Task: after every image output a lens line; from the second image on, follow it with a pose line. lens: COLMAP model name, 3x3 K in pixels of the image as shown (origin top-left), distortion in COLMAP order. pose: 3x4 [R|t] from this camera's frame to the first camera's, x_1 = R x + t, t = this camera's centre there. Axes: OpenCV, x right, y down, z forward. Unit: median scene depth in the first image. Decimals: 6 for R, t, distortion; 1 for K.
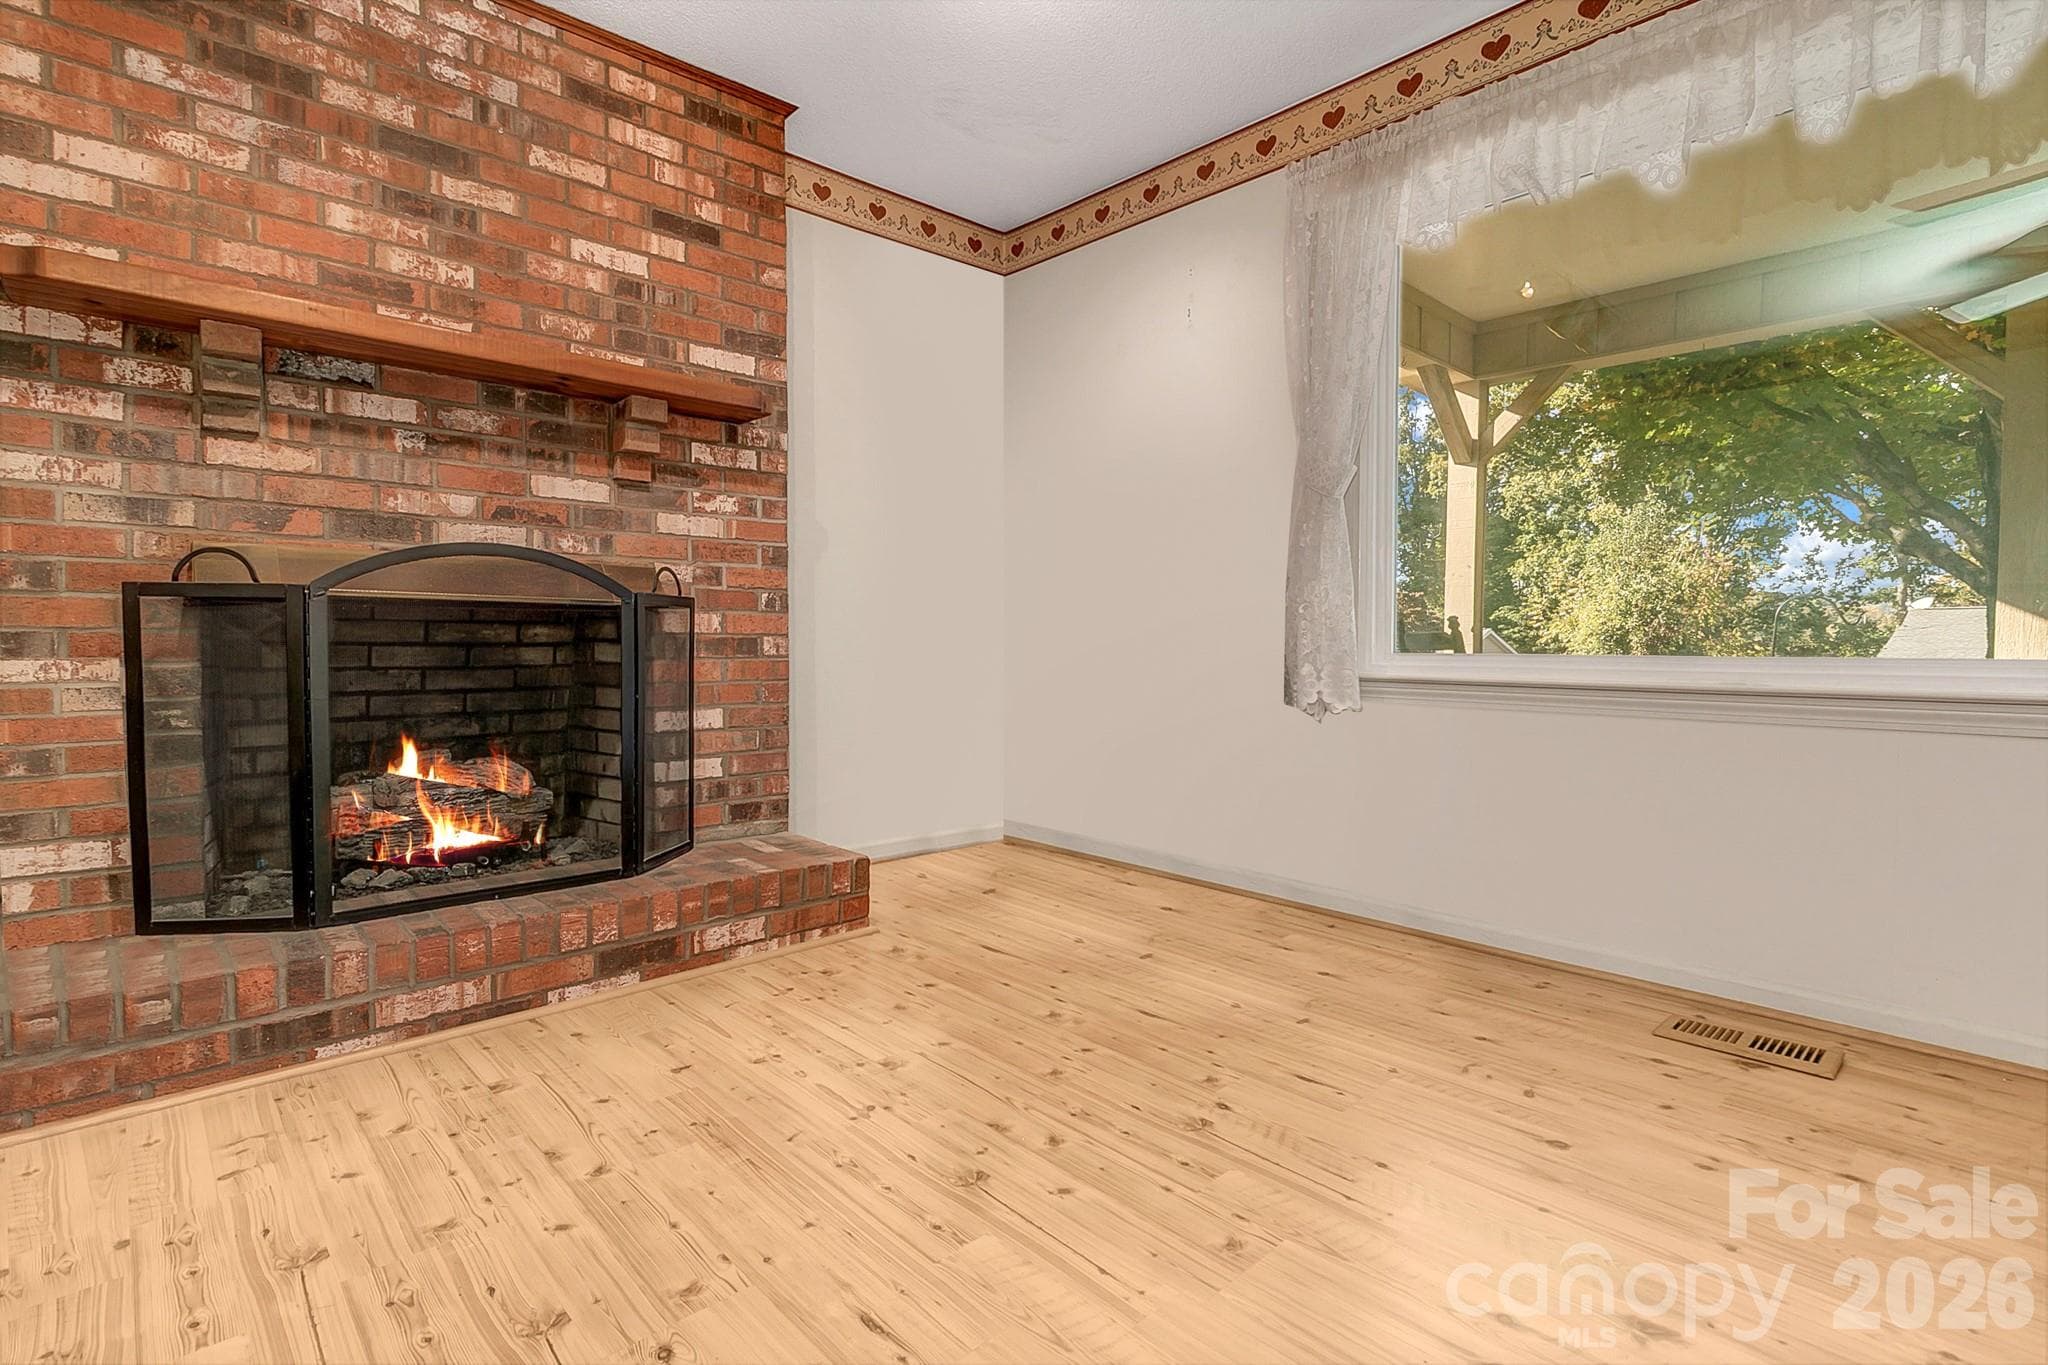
lens RADIAL K [[985.2, 0, 1027.1], [0, 985.2, 670.4], [0, 0, 1]] dist [0.001286, 0.000216]
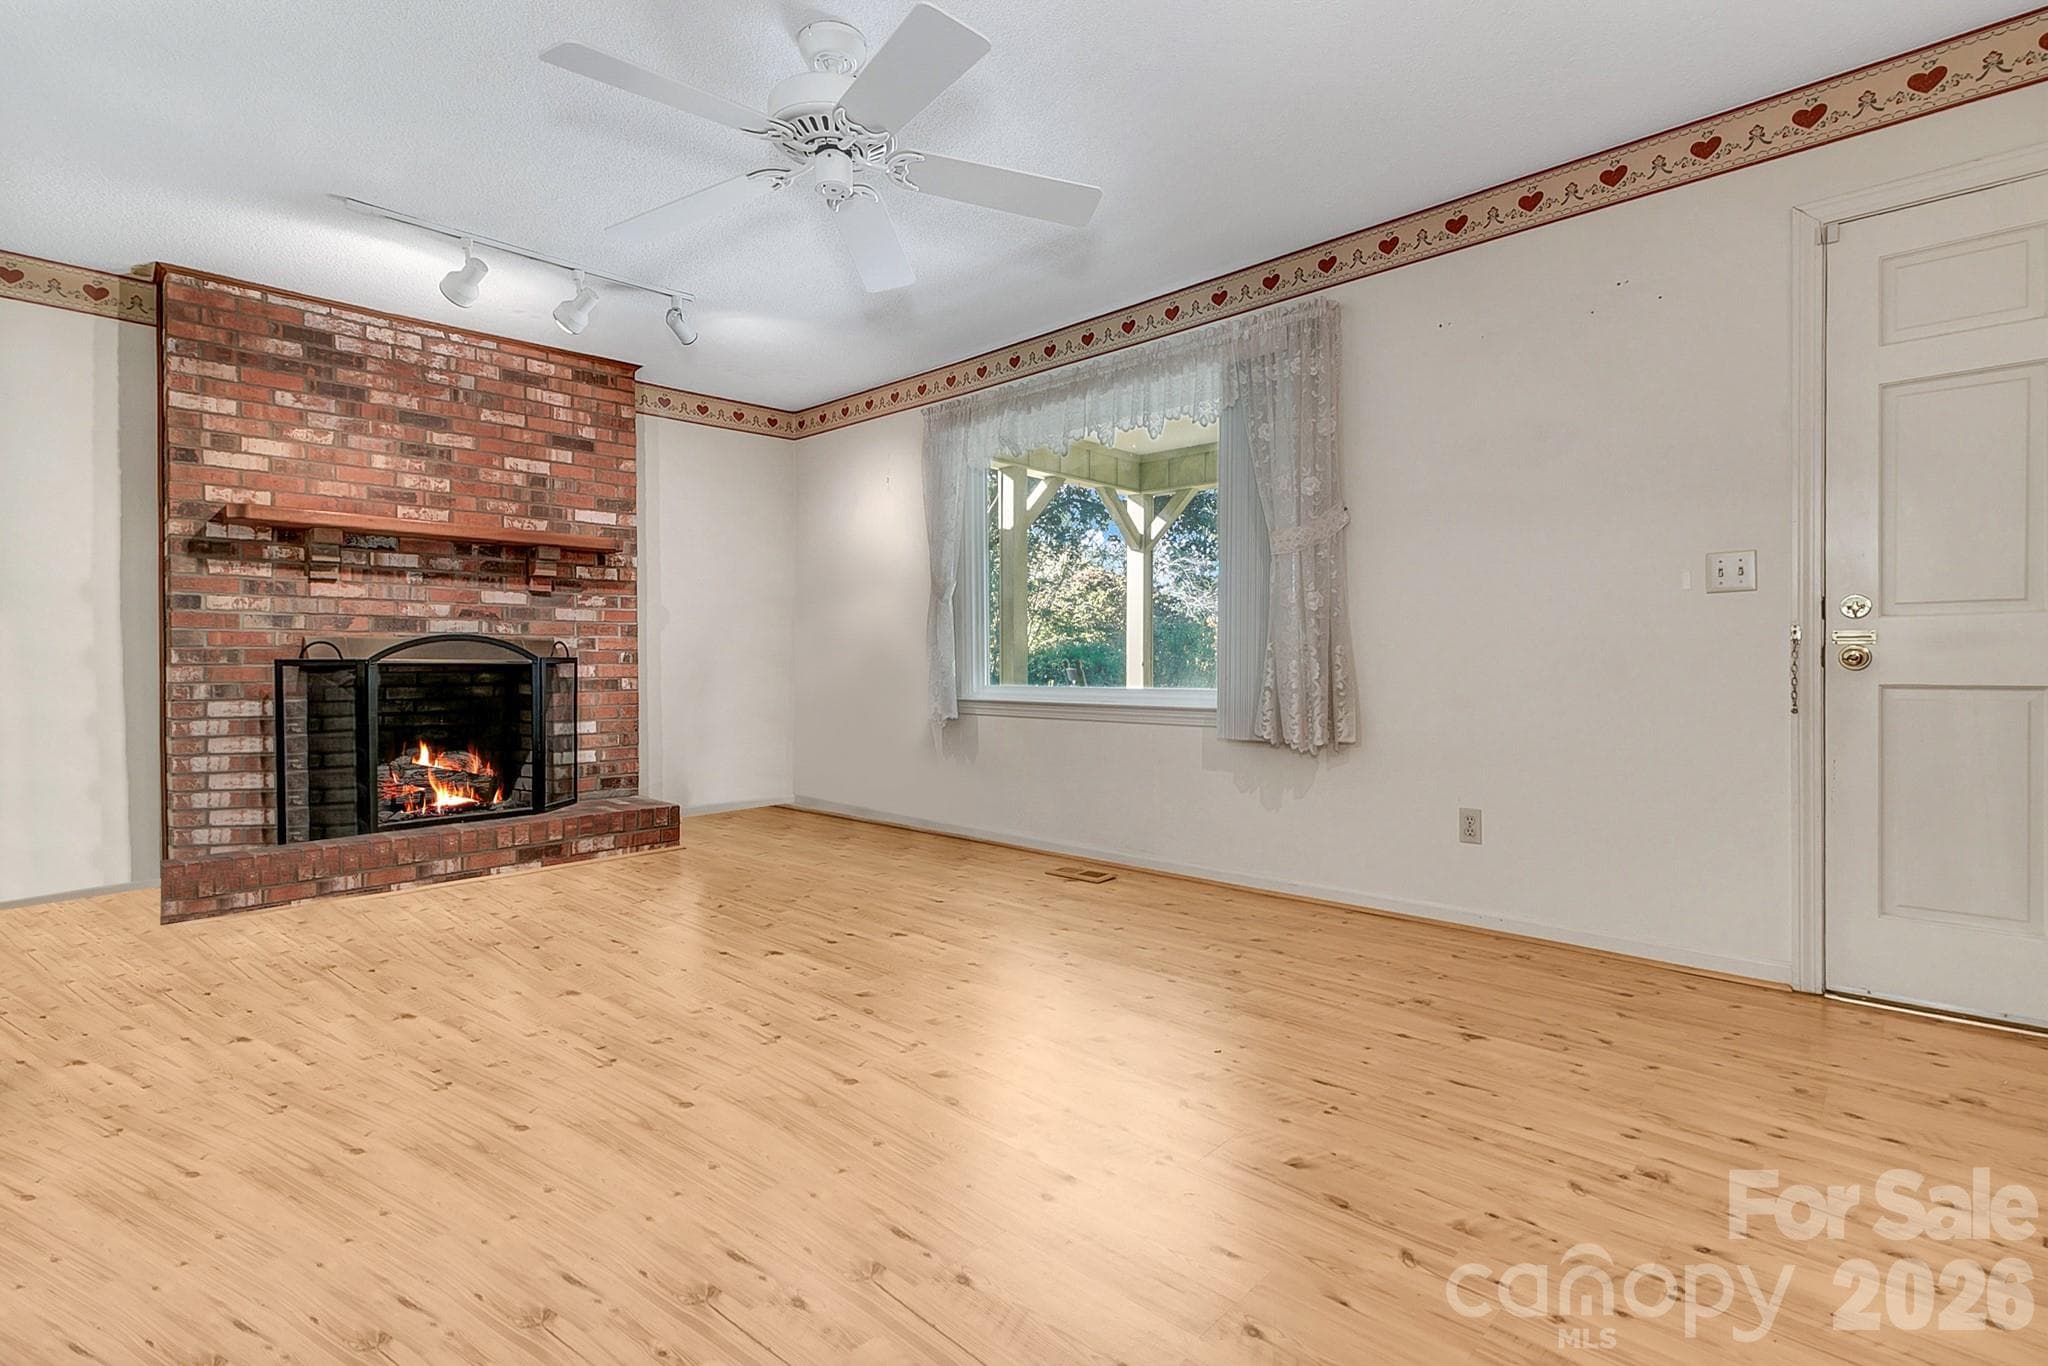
lens RADIAL K [[985.2, 0, 1027.7], [0, 985.2, 668.0], [0, 0, 1]] dist [0.001286, 0.000216]
pose [[0.998597, -0.008992, 0.052191, 0.409212], [0.010240, 0.999666, -0.023708, -0.006532], [-0.051960, 0.024209, 0.998356, -0.869474]]
